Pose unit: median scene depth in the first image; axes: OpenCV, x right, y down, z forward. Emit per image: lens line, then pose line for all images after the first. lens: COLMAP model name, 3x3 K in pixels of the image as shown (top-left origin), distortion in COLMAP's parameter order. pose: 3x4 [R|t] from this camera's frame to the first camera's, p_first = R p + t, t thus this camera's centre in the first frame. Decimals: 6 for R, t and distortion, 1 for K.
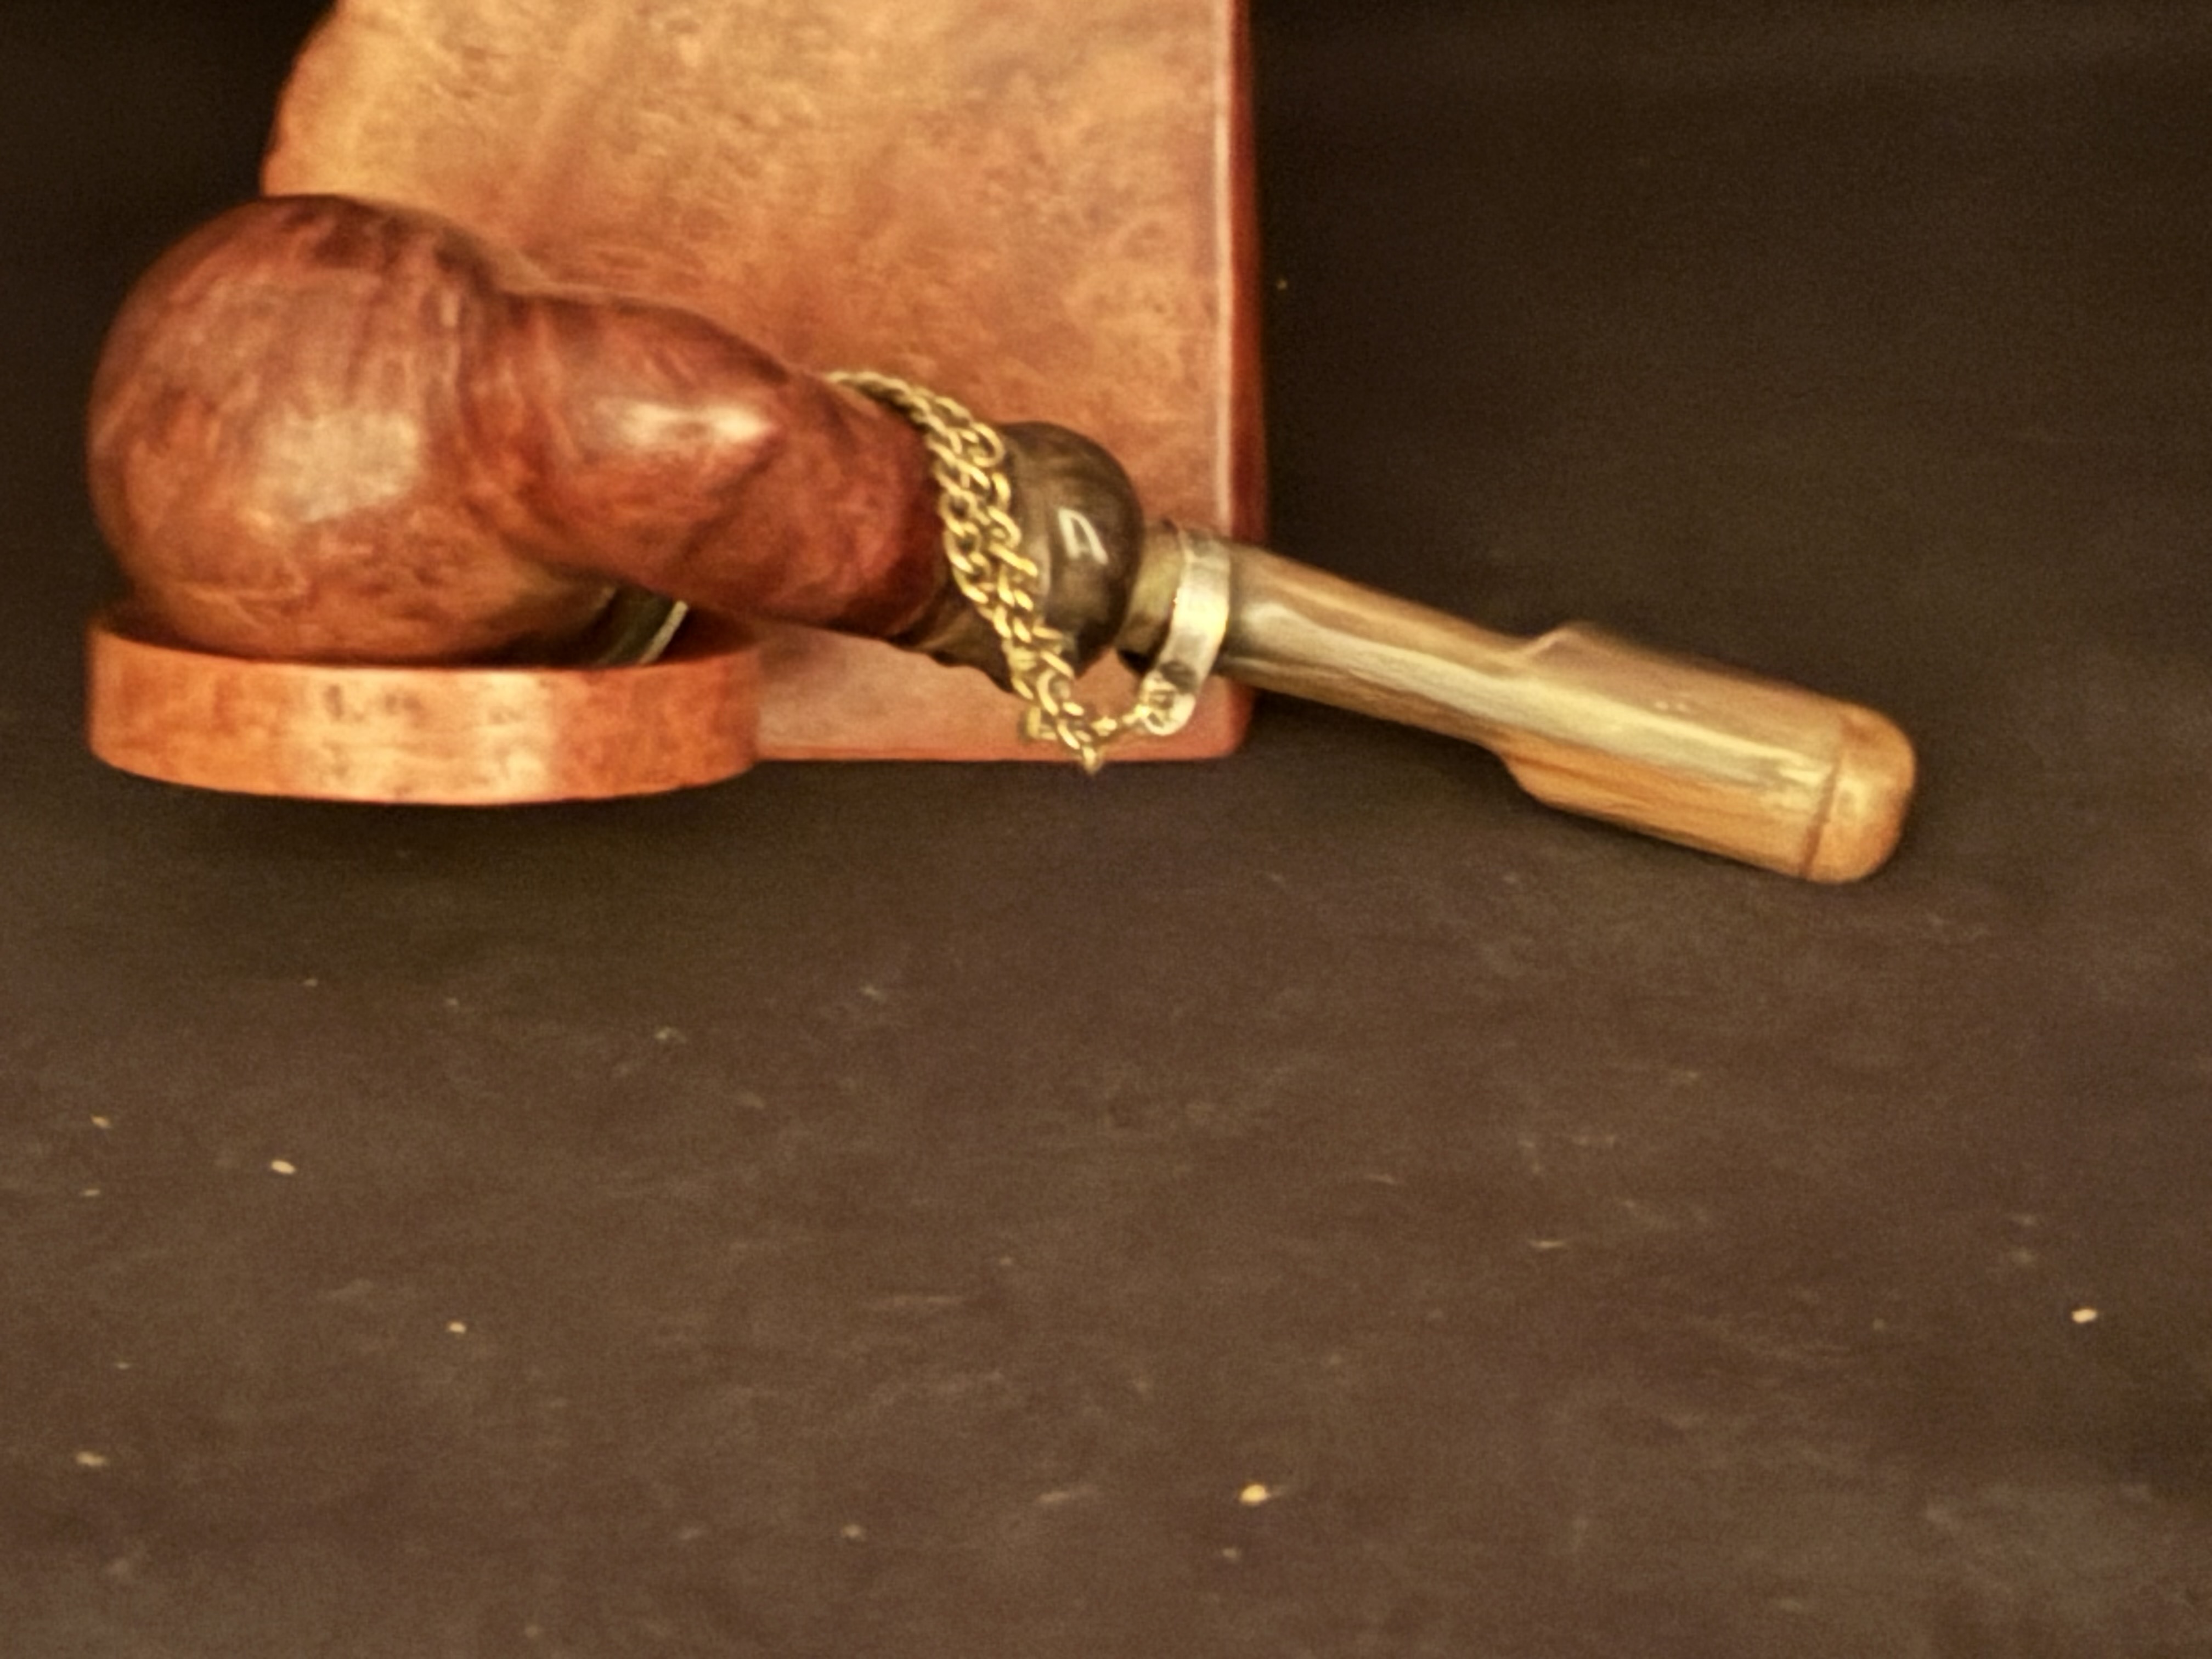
lens RADIAL K [[4988.0, 0, 1104.0], [0, 4988.0, 820.6], [0, 0, 1]] dist [0.066925, 0.000000]
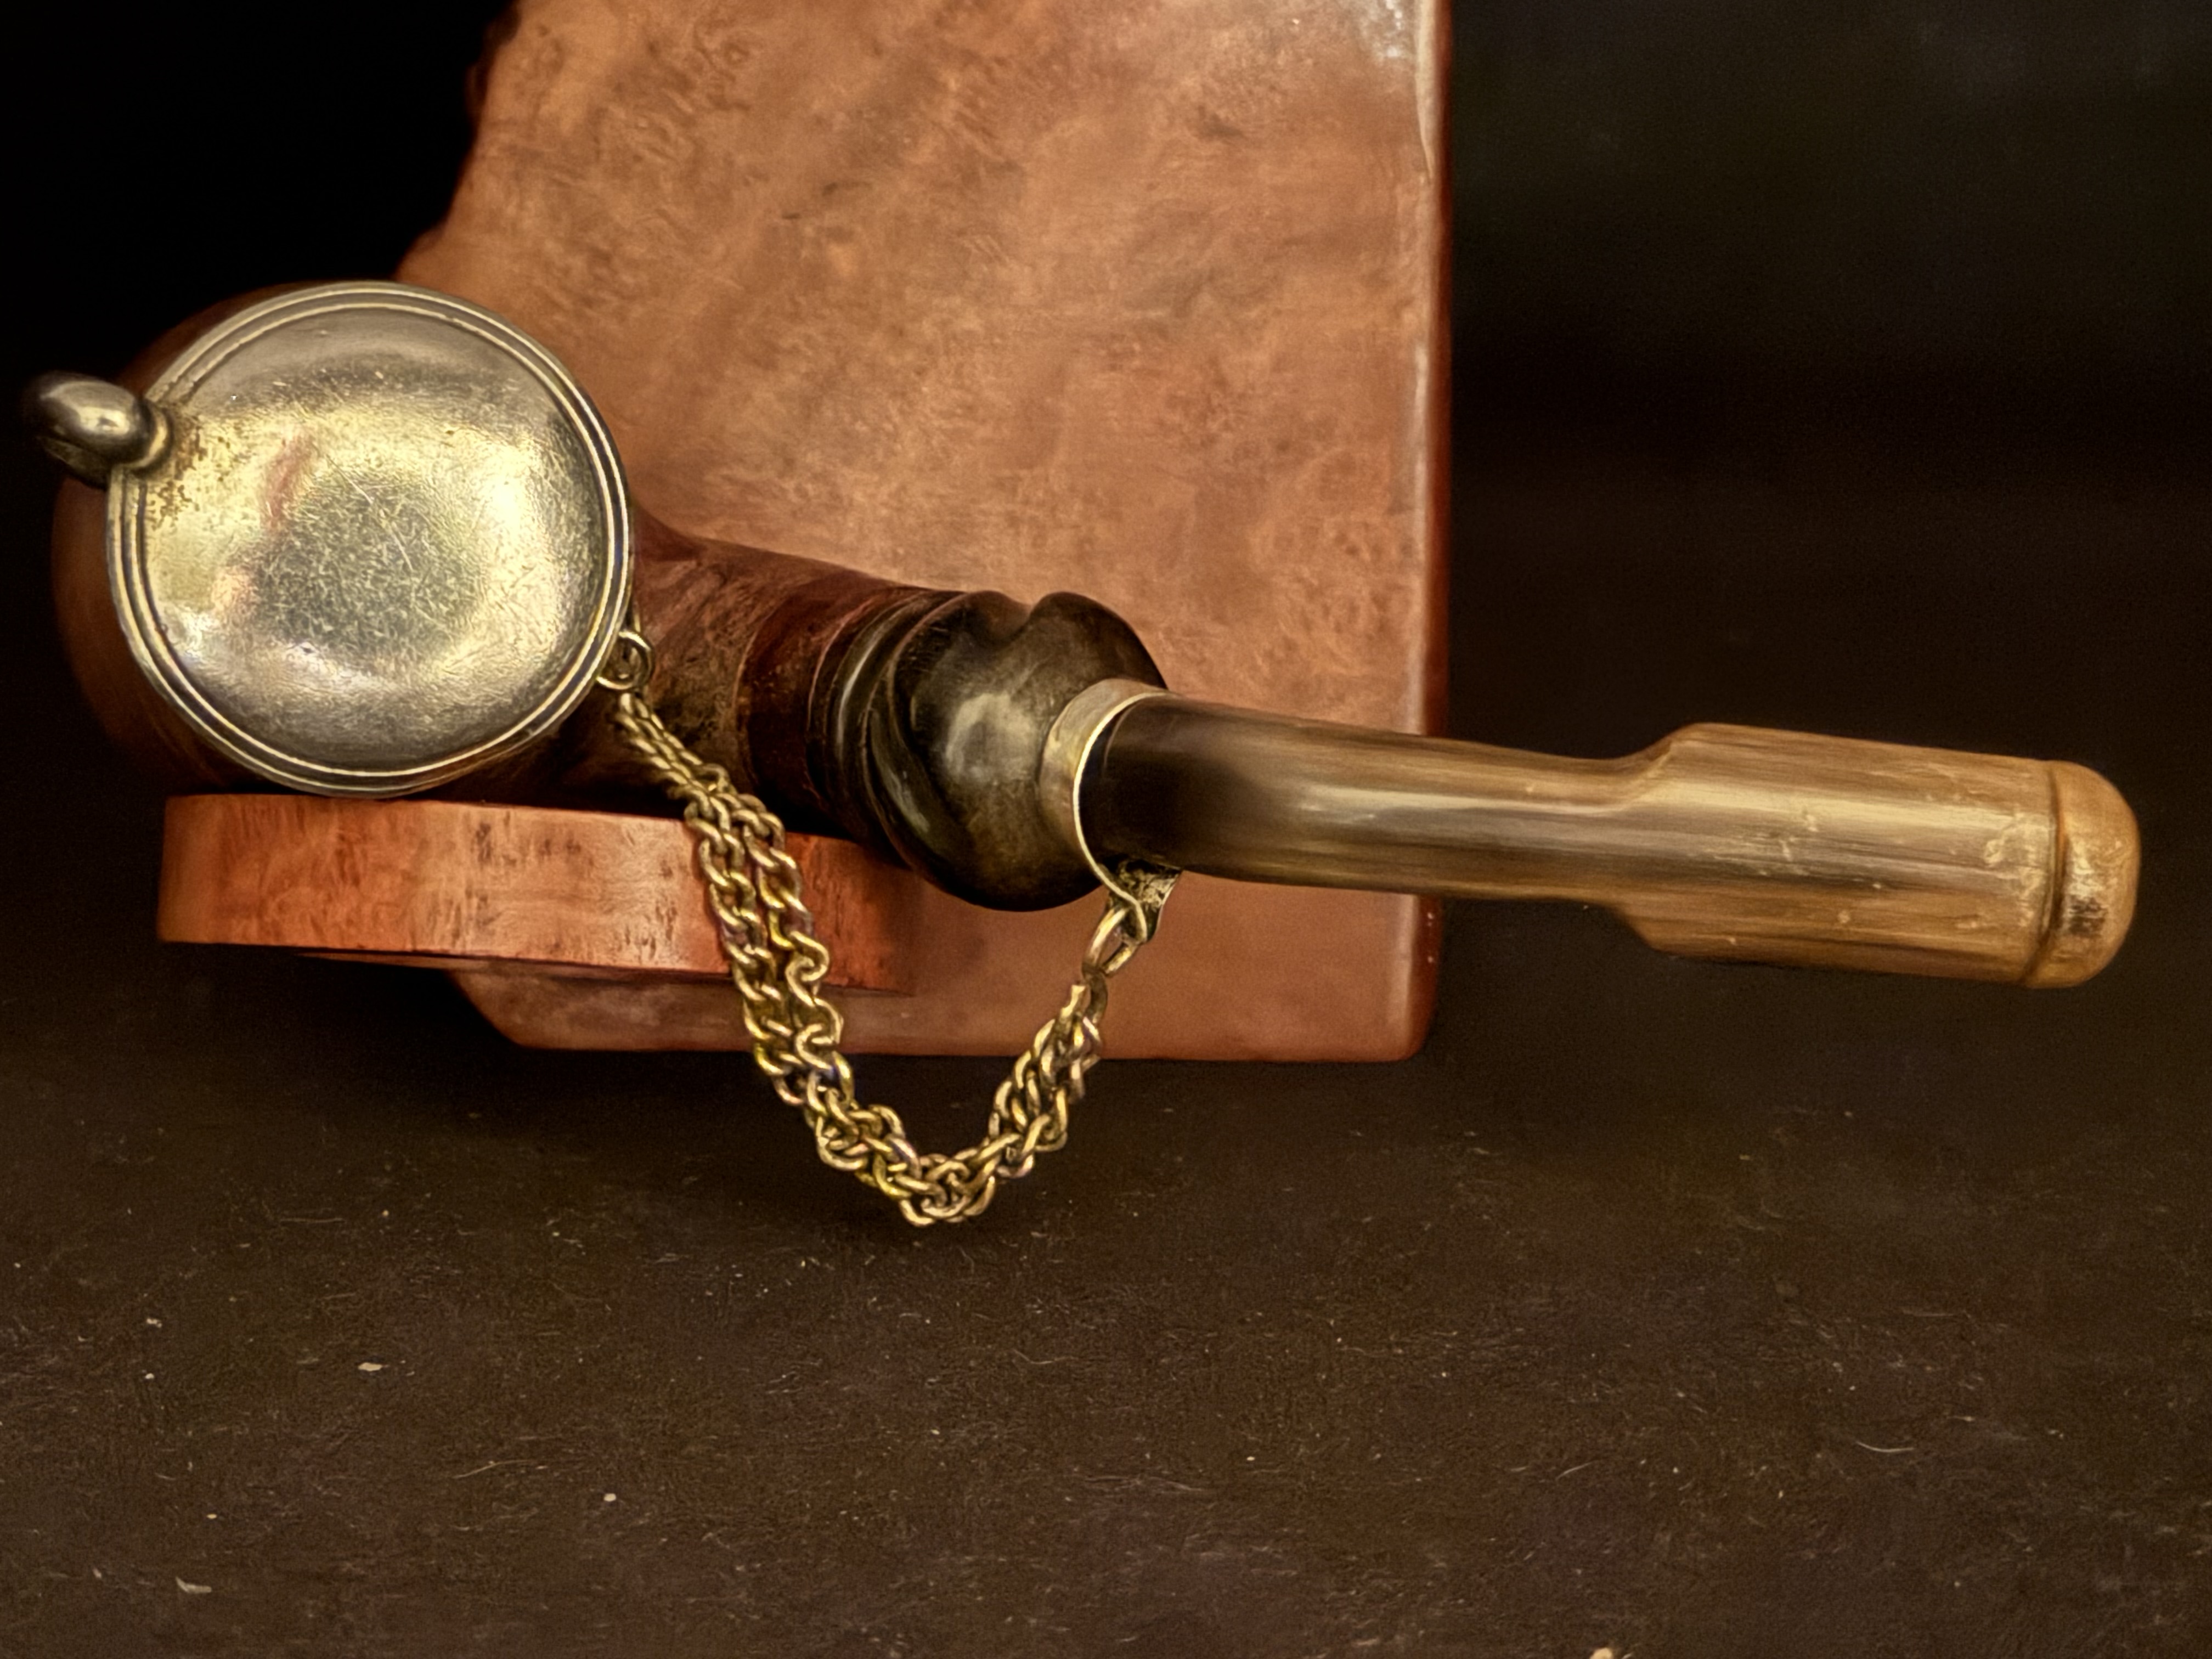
lens RADIAL K [[4988.0, 0, 1124.3], [0, 4988.0, 826.9], [0, 0, 1]] dist [0.066925, 0.000000]
pose [[0.995983, 0.036900, 0.081591, -0.102600], [-0.018847, 0.977122, -0.211841, 0.140191], [-0.087542, 0.209452, 0.973892, 0.129093]]
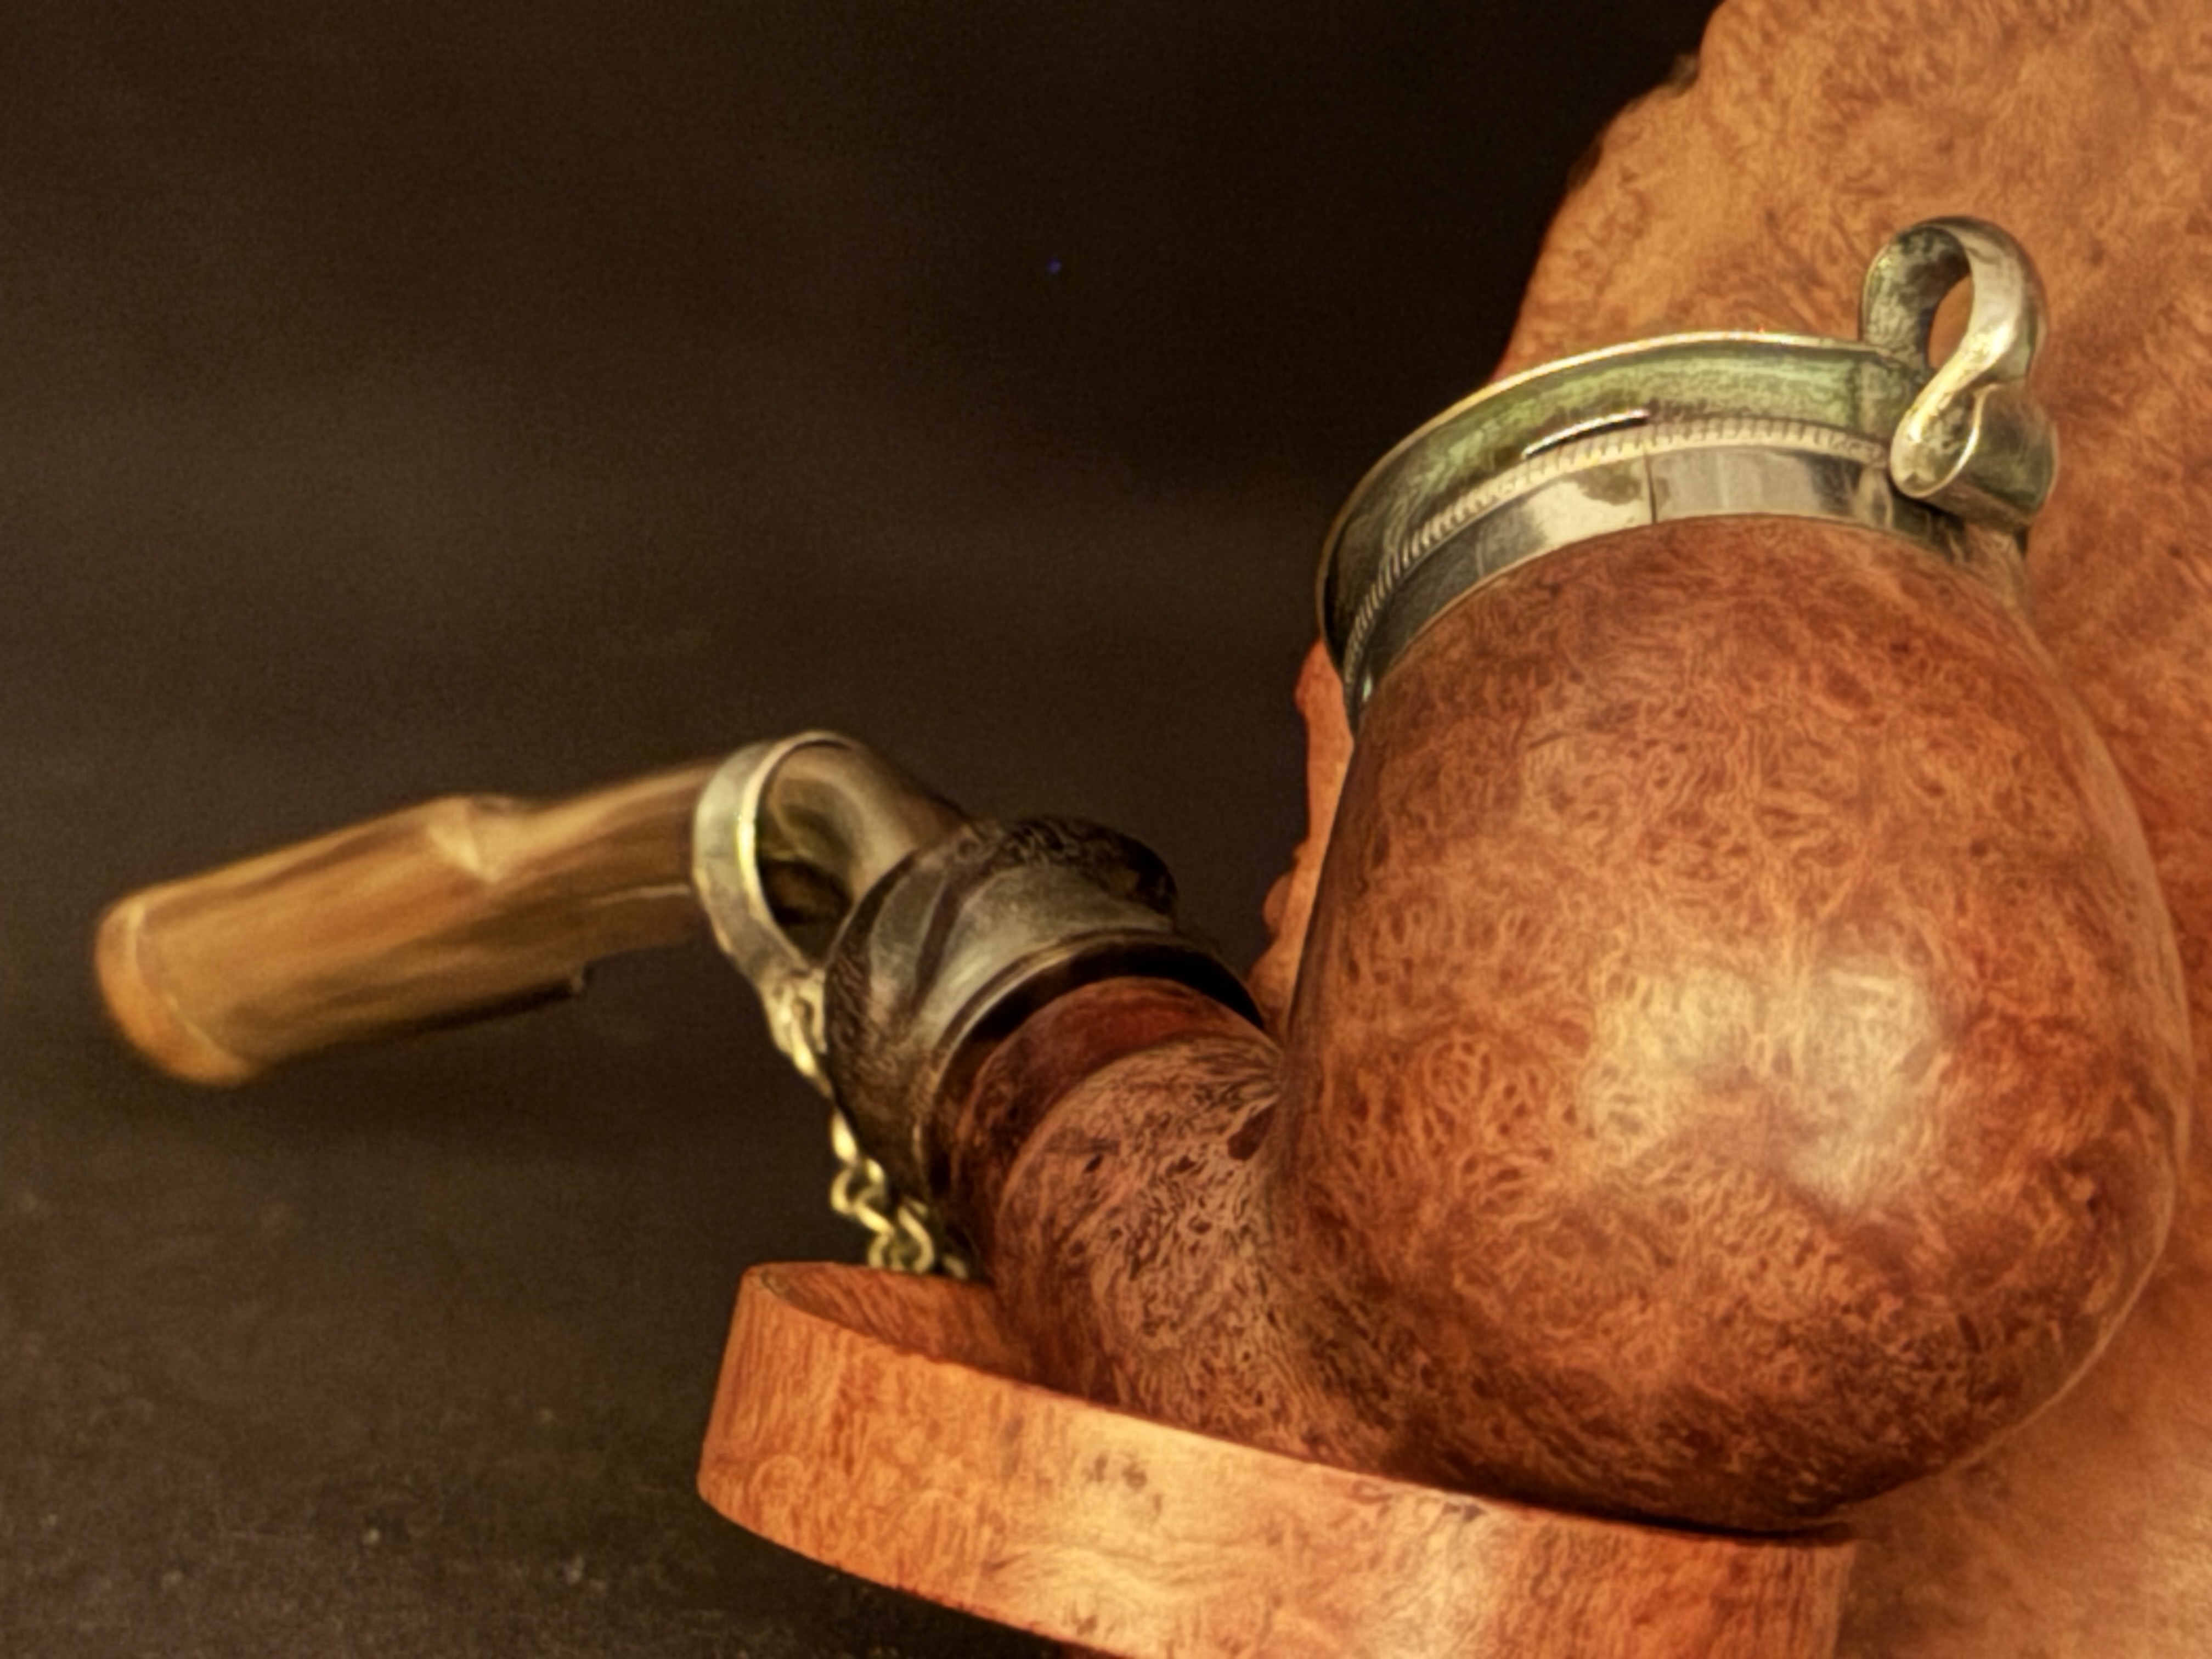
lens RADIAL K [[6107.2, 0, 1116.6], [0, 6107.2, 809.3], [0, 0, 1]] dist [0.083836, 0.000000]
pose [[0.919304, 0.175710, -0.352145, 0.081303], [-0.243995, 0.956540, -0.159683, 0.013734], [0.308783, 0.232719, 0.922223, 0.309349]]
